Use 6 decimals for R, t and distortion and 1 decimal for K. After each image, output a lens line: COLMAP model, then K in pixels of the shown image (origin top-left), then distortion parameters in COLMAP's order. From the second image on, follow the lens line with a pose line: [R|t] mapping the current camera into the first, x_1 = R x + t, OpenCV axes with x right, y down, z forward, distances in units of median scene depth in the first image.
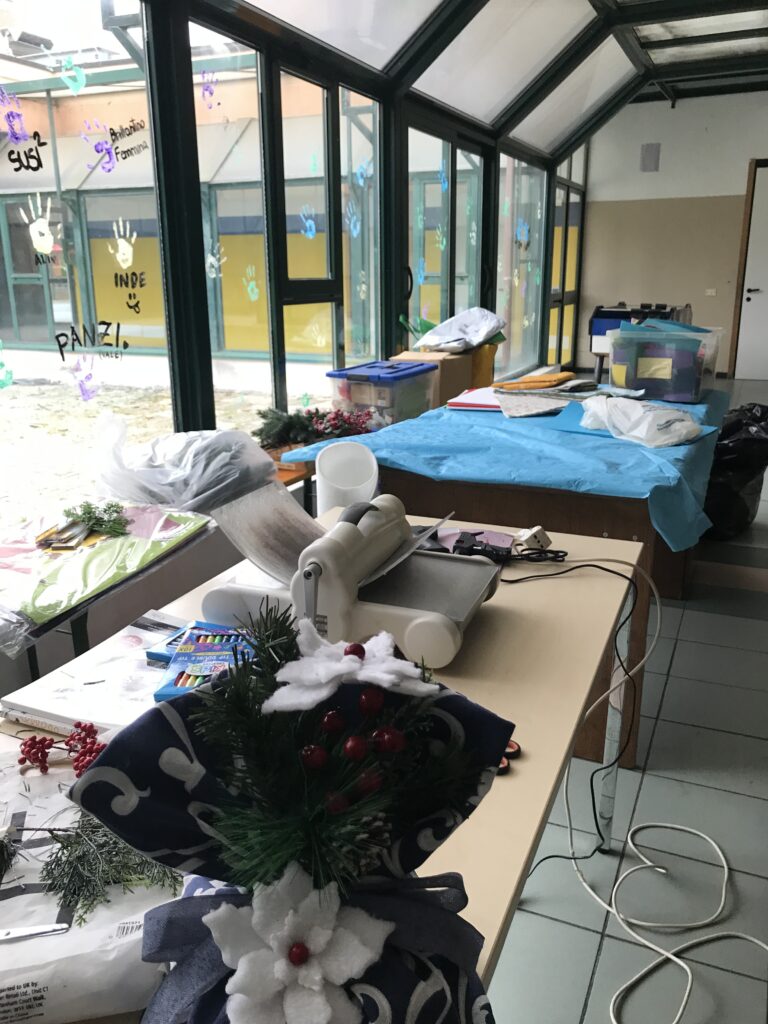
lens RADIAL K [[842.1, 0, 384.0], [0, 842.1, 512.0], [0, 0, 1]] dist [0.010804, 0.006799]
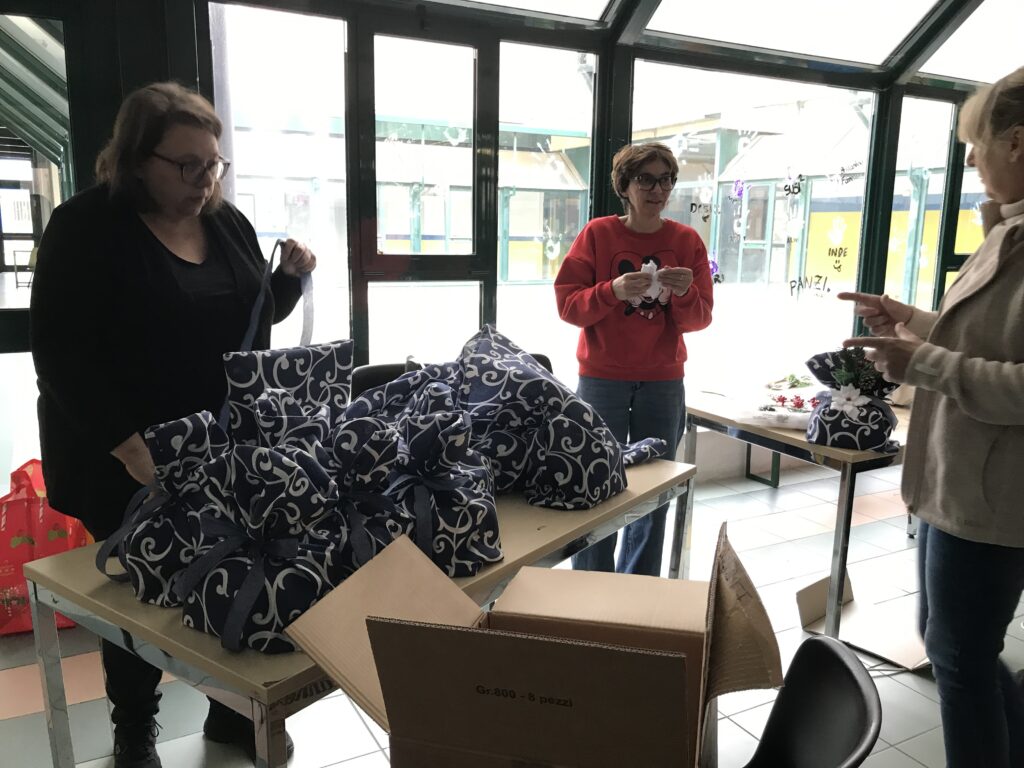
lens RADIAL K [[842.1, 0, 512.0], [0, 842.1, 384.0], [0, 0, 1]] dist [0.010804, 0.006799]
pose [[0.796425, 0.126696, -0.591317, 0.233941], [-0.187121, 0.981450, -0.041741, 0.195792], [0.575060, 0.143892, 0.805358, -0.772628]]
